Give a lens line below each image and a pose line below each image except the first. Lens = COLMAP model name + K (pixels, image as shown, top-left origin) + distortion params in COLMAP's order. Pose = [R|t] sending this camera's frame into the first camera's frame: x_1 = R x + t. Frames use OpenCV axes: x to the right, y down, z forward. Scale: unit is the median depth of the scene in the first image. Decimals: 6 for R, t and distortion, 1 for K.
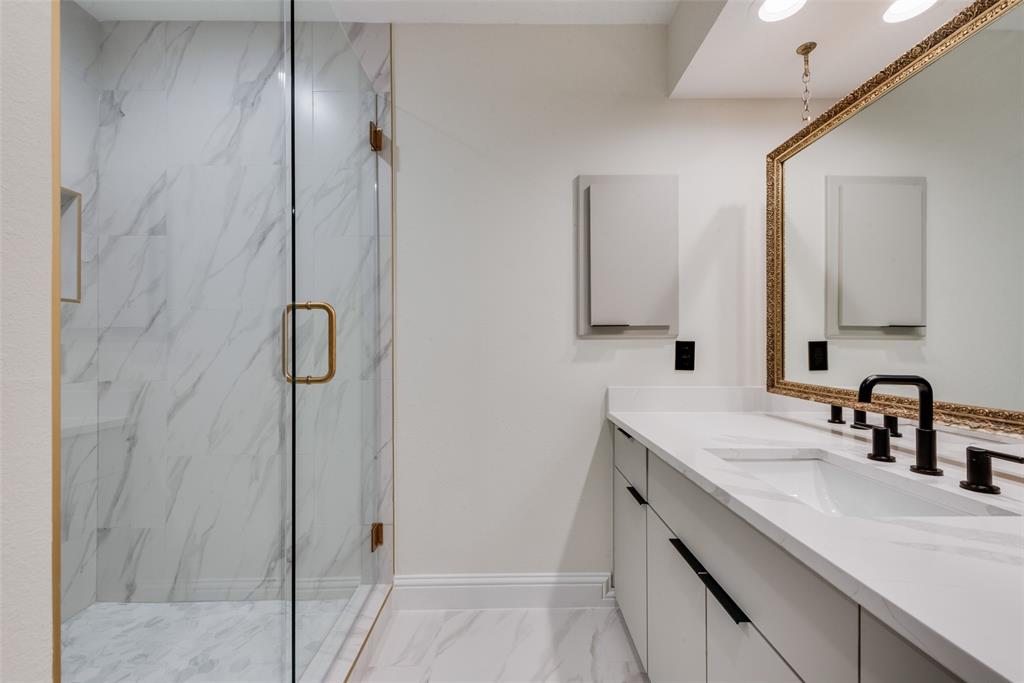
lens RADIAL K [[412.9, 0, 516.5], [0, 412.9, 345.3], [0, 0, 1]] dist [0.013878, -0.000765]
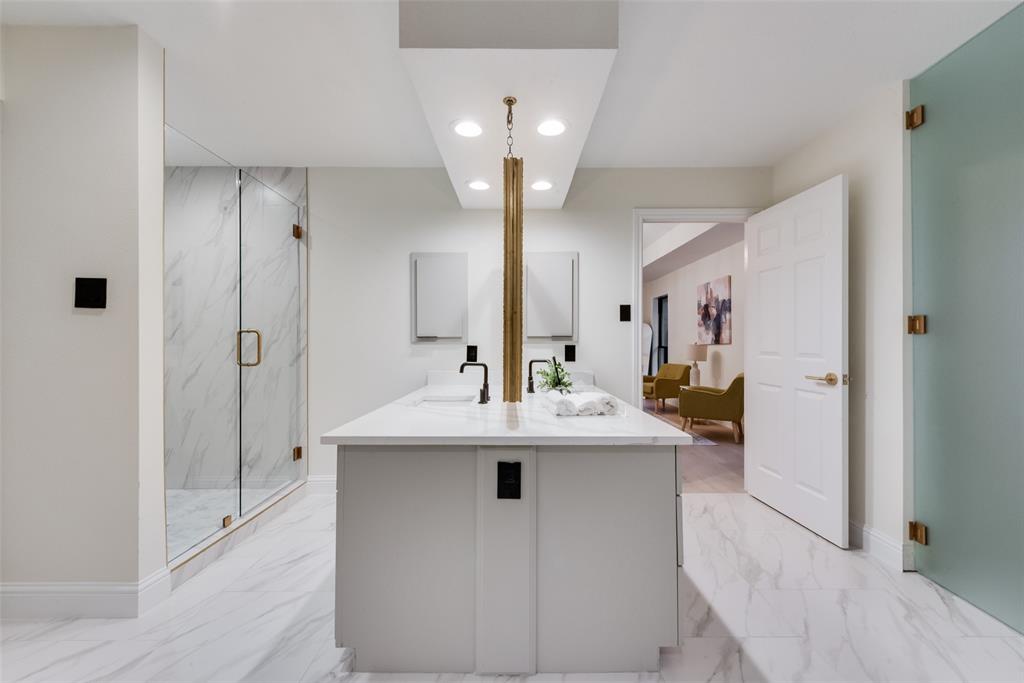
lens RADIAL K [[412.9, 0, 509.1], [0, 412.9, 343.2], [0, 0, 1]] dist [0.013878, -0.000765]
pose [[0.999923, 0.001945, -0.012258, 0.594905], [-0.001916, 0.999995, 0.002344, -0.024859], [0.012263, -0.002320, 0.999922, -0.778419]]
